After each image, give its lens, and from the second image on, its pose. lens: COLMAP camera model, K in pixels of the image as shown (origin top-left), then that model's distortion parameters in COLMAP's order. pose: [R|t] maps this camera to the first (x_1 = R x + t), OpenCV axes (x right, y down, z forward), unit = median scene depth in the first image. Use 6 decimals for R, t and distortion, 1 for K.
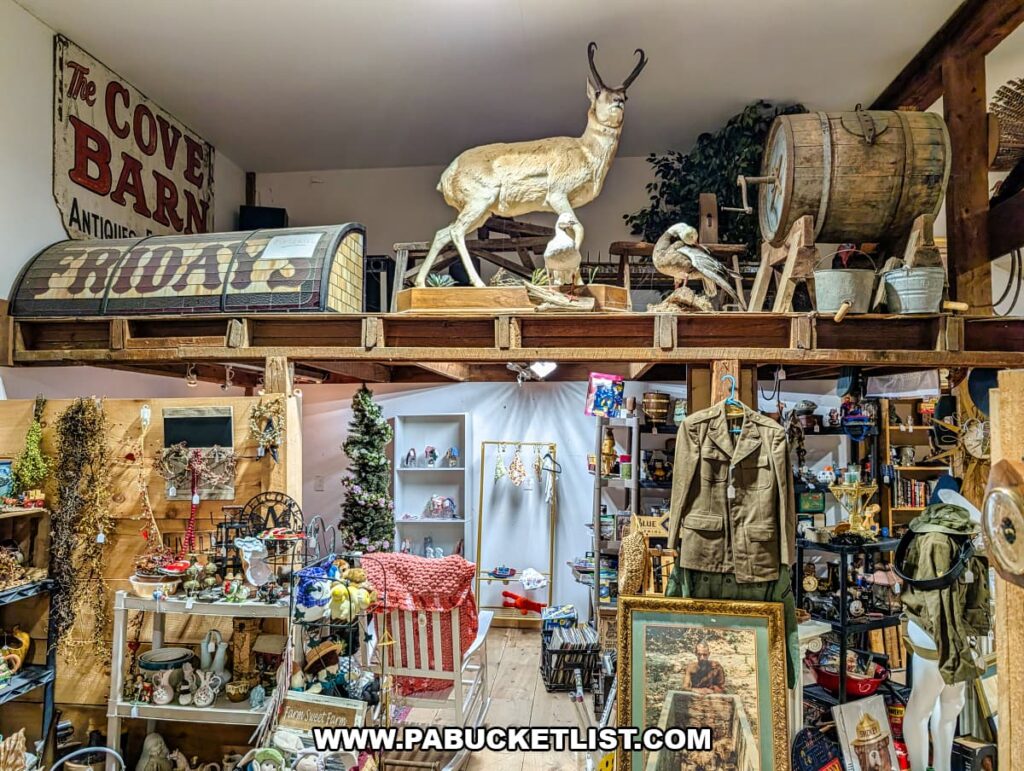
lens RADIAL K [[697.1, 0, 511.4], [0, 697.1, 390.0], [0, 0, 1]] dist [0.046295, 0.002318]
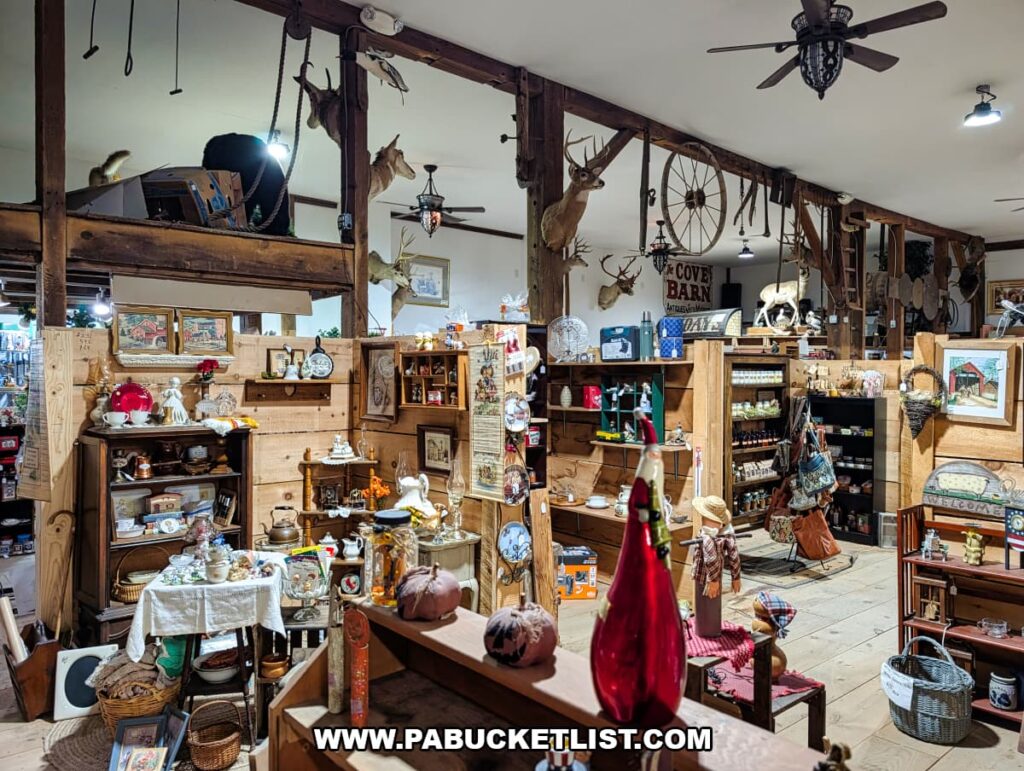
lens RADIAL K [[768.5, 0, 511.8], [0, 768.5, 381.3], [0, 0, 1]] dist [0.004696, 0.001242]
pose [[0.716861, 0.011366, -0.697123, 1.422039], [0.029509, 0.998477, 0.046623, -0.079703], [0.696591, -0.053993, 0.715434, -2.180398]]
